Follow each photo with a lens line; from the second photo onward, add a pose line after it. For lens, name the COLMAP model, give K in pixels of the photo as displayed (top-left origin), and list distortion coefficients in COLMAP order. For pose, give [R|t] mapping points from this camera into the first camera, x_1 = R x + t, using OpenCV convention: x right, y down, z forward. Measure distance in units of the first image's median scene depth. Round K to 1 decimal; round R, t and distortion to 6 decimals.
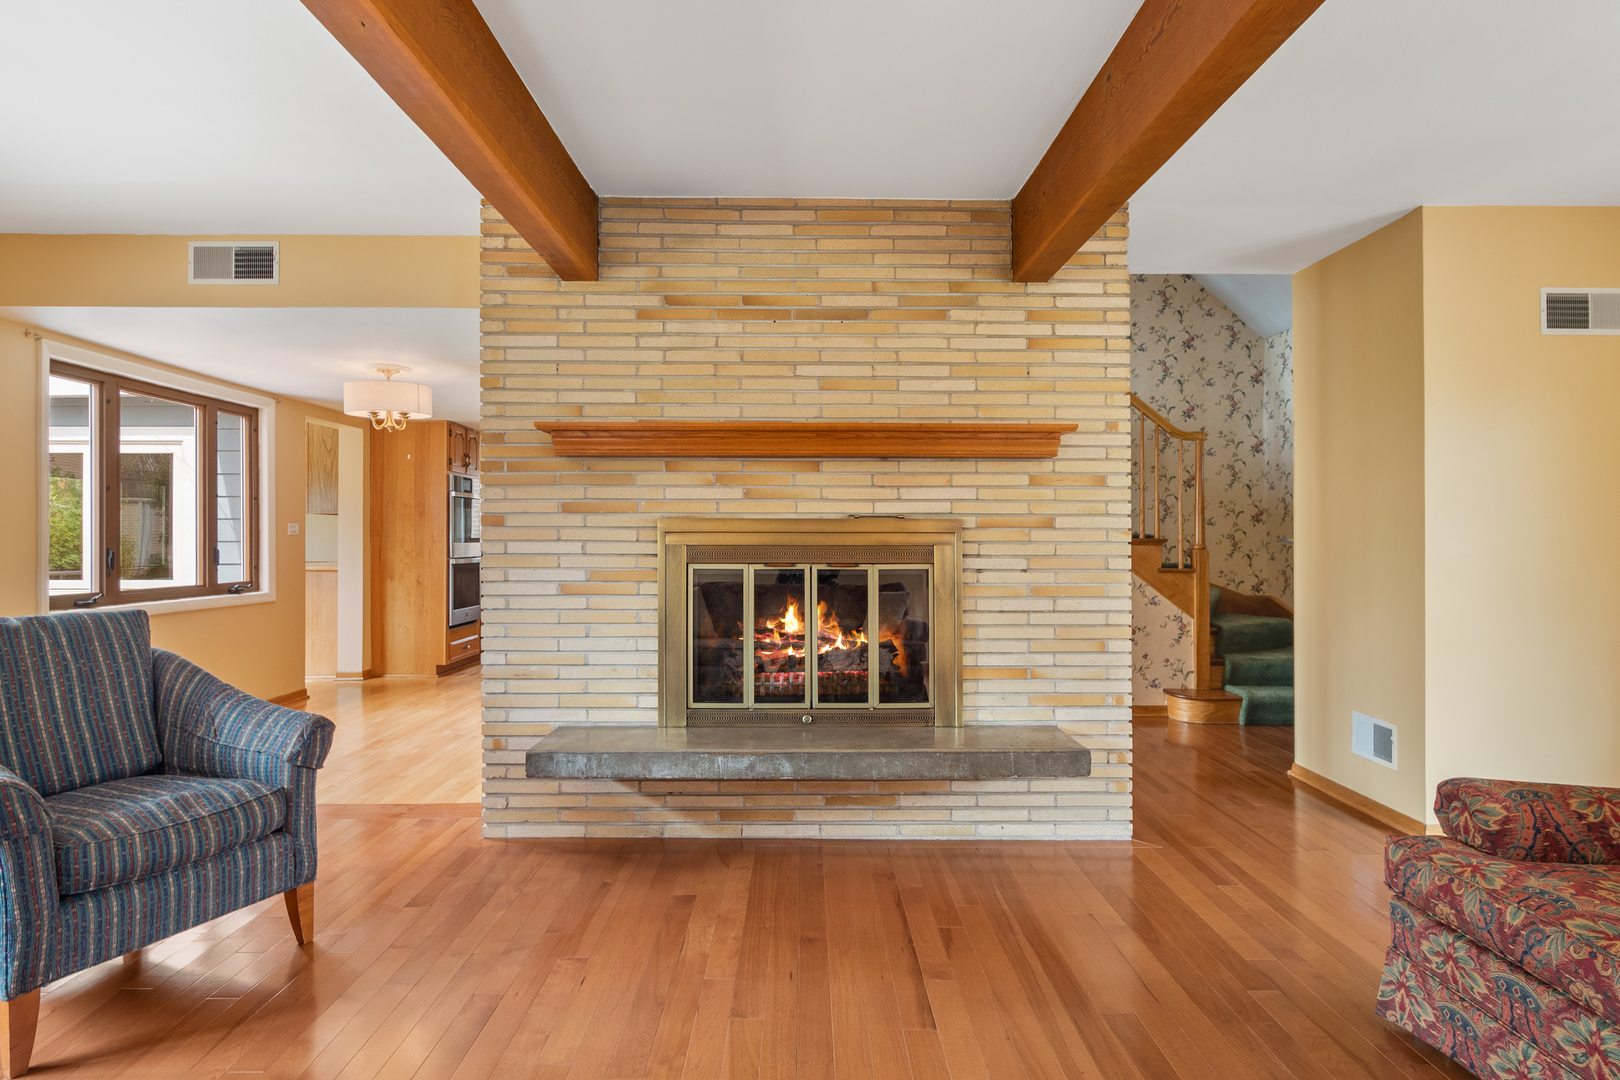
lens RADIAL K [[814.8, 0, 819.9], [0, 814.8, 527.6], [0, 0, 1]] dist [0.000173, 0.000291]
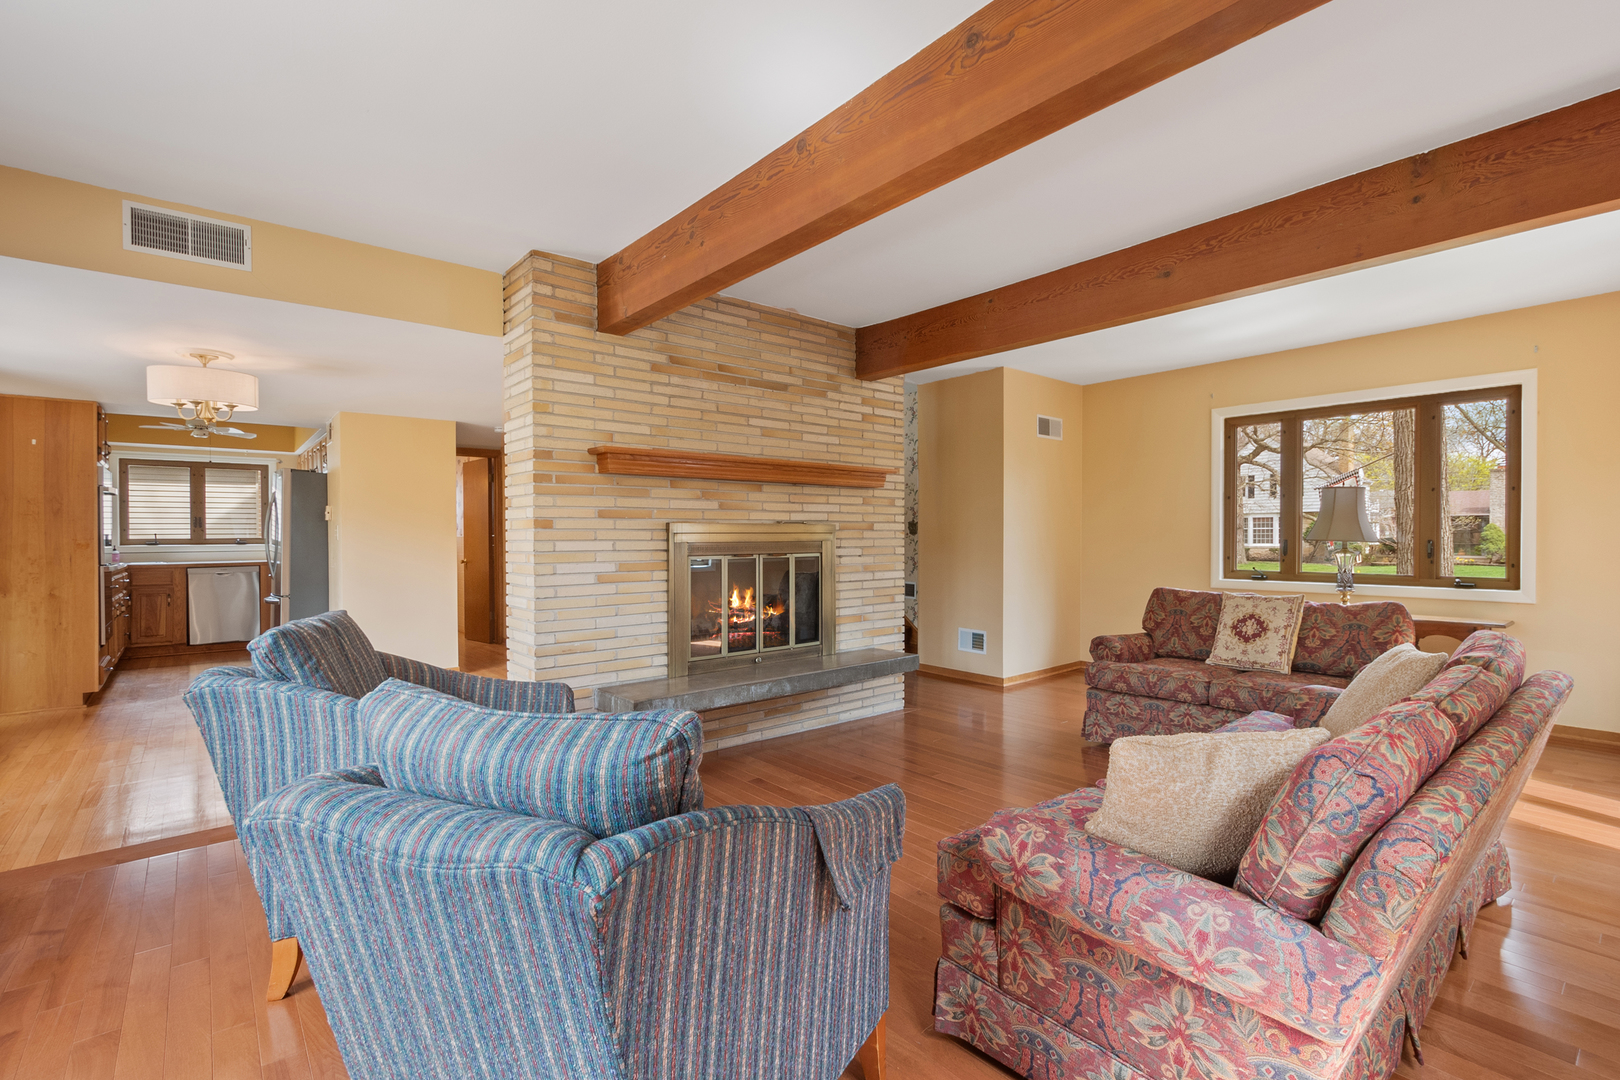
lens RADIAL K [[710.5, 0, 781.3], [0, 710.5, 539.6], [0, 0, 1]] dist [0.004839, 0.000457]
pose [[0.789033, -0.008744, 0.614289, -0.758968], [-0.000802, 0.999883, 0.015262, -0.001672], [-0.614350, -0.012535, 0.788934, -0.033435]]
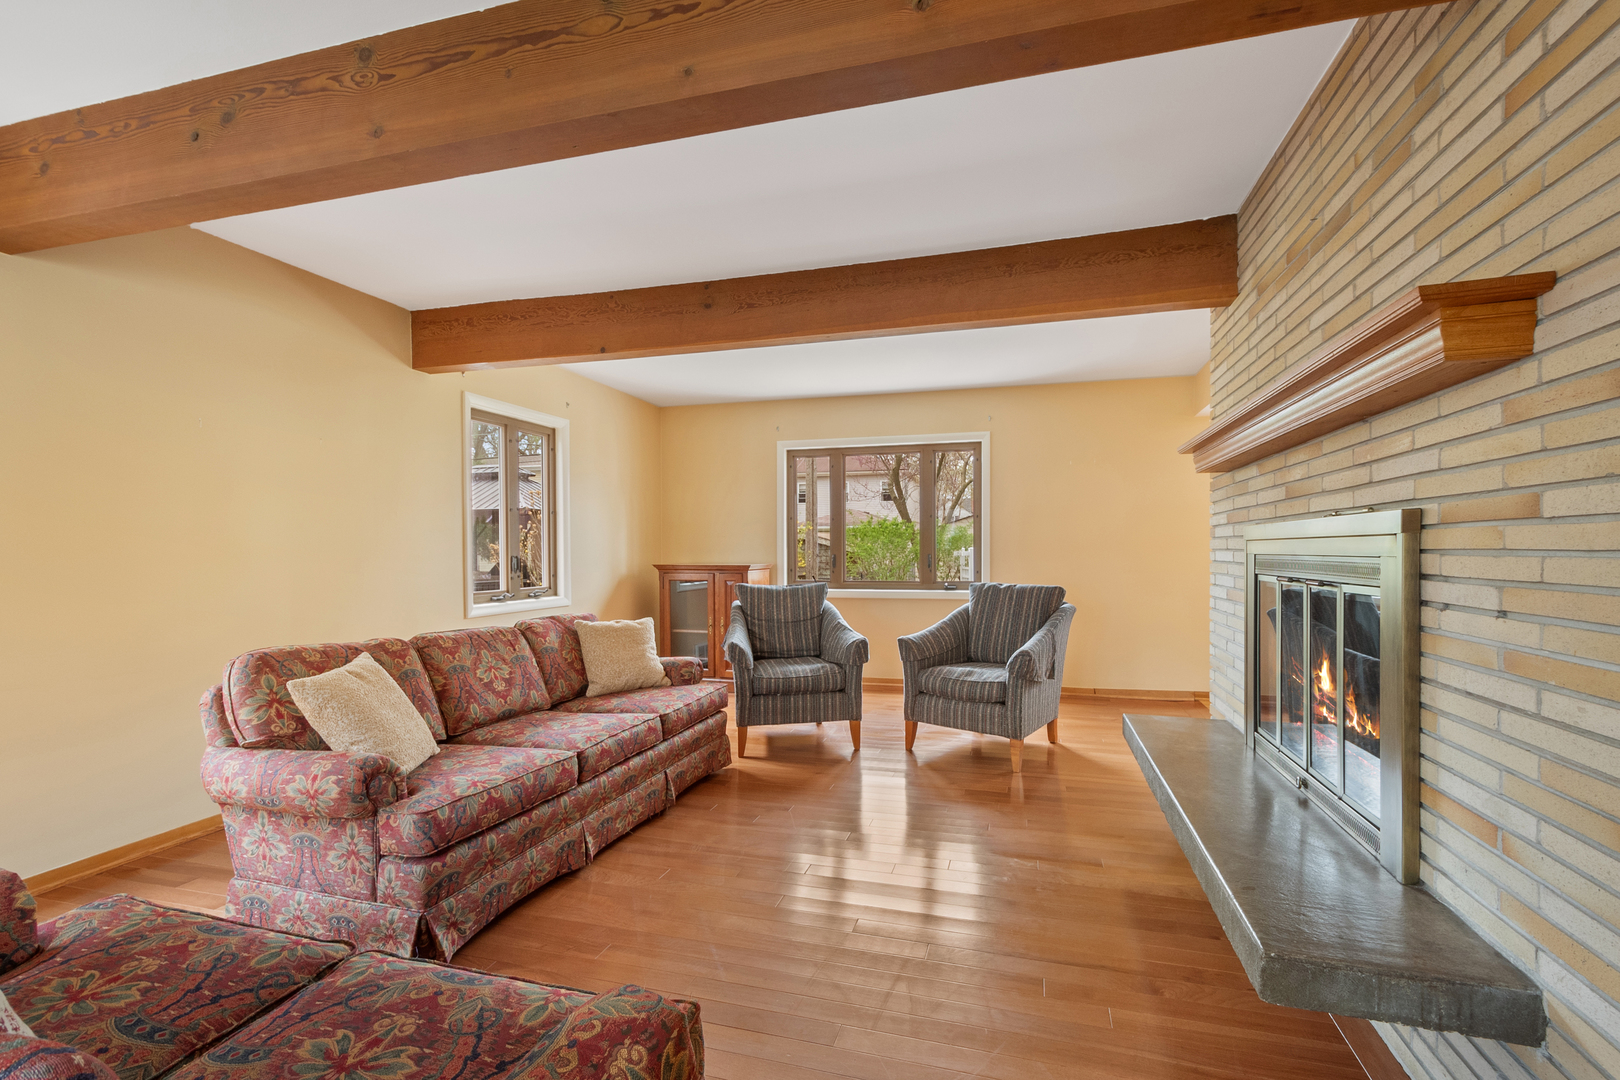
lens RADIAL K [[722.3, 0, 817.3], [0, 722.3, 564.8], [0, 0, 1]] dist [0.000559, -0.000145]
pose [[-0.300693, 0.018961, -0.953532, 0.755490], [0.000822, 0.999807, 0.019622, 0.017028], [0.953721, 0.005117, -0.300651, 0.759916]]
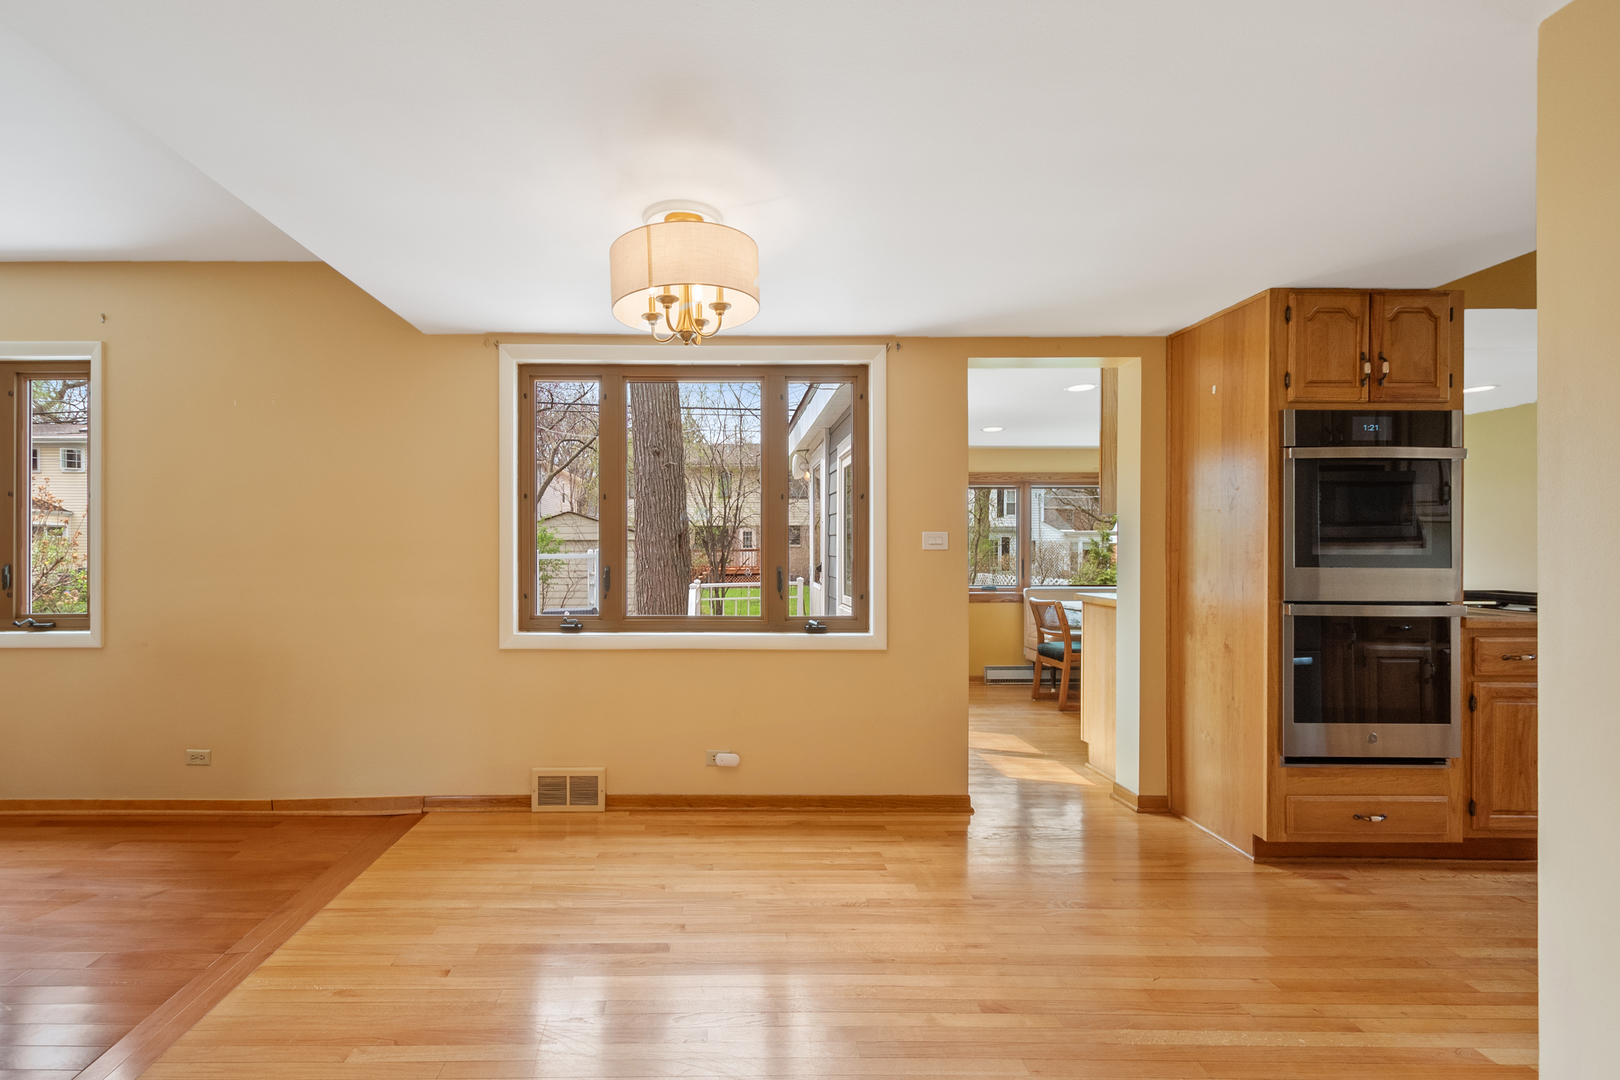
lens RADIAL K [[714.1, 0, 725.6], [0, 714.1, 549.3], [0, 0, 1]] dist [-0.000496, -0.000093]
pose [[-0.012500, -0.001532, -0.999921, -0.150276], [0.010197, 0.999947, -0.001659, 0.014924], [0.999870, -0.010217, -0.012484, 1.516065]]
